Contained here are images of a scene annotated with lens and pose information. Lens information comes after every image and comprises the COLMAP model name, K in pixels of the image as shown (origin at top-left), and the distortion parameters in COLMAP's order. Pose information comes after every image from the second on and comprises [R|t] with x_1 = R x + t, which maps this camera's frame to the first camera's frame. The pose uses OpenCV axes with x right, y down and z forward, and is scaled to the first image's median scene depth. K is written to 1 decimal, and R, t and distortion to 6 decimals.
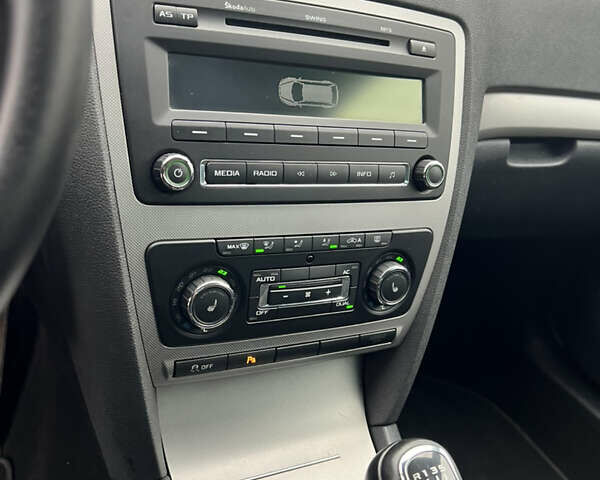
lens RADIAL K [[617.2, 0, 301.3], [0, 617.2, 236.8], [0, 0, 1]] dist [0.024017, 0.000000]
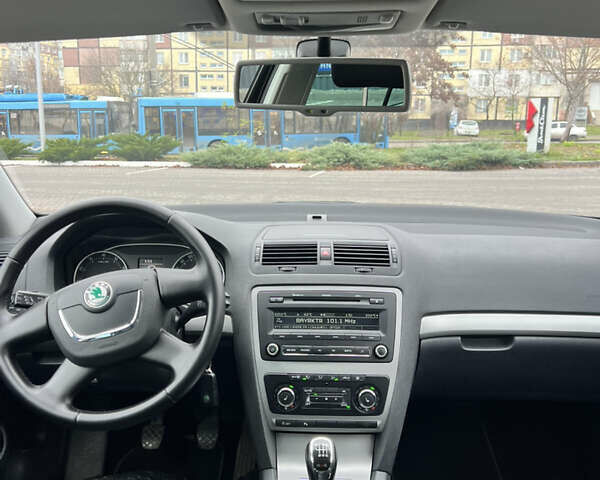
lens RADIAL K [[617.2, 0, 305.1], [0, 617.2, 238.0], [0, 0, 1]] dist [0.024017, 0.000000]
pose [[0.852724, -0.110482, -0.510544, 1.363640], [-0.064188, 0.947808, -0.312314, 0.277391], [0.518403, 0.299089, 0.801127, -1.346028]]
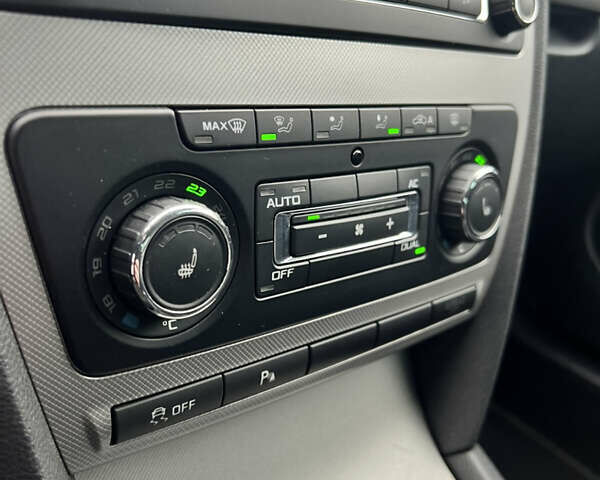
lens RADIAL K [[617.2, 0, 296.3], [0, 617.2, 242.9], [0, 0, 1]] dist [0.024017, 0.000000]
pose [[0.975343, -0.134185, 0.175213, -0.134334], [0.136422, 0.990650, -0.000732, 0.100746], [-0.173477, 0.024617, 0.984530, 0.527164]]
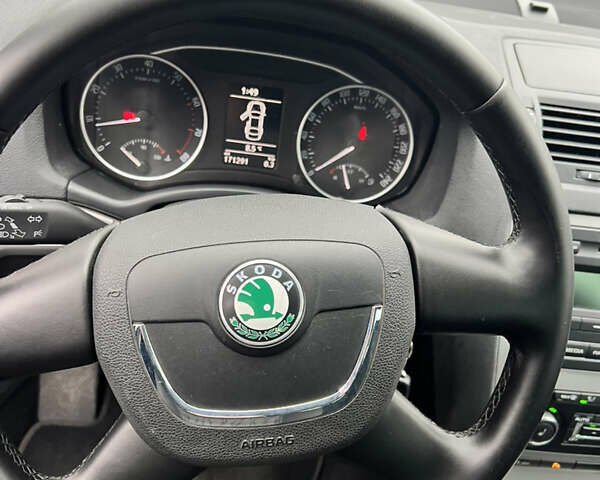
lens RADIAL K [[617.2, 0, 296.0], [0, 617.2, 243.8], [0, 0, 1]] dist [0.024017, 0.000000]
pose [[0.912454, 0.205859, -0.353624, -0.230543], [-0.169891, 0.976814, 0.130275, -0.386904], [0.372243, -0.058792, 0.926271, -0.509145]]
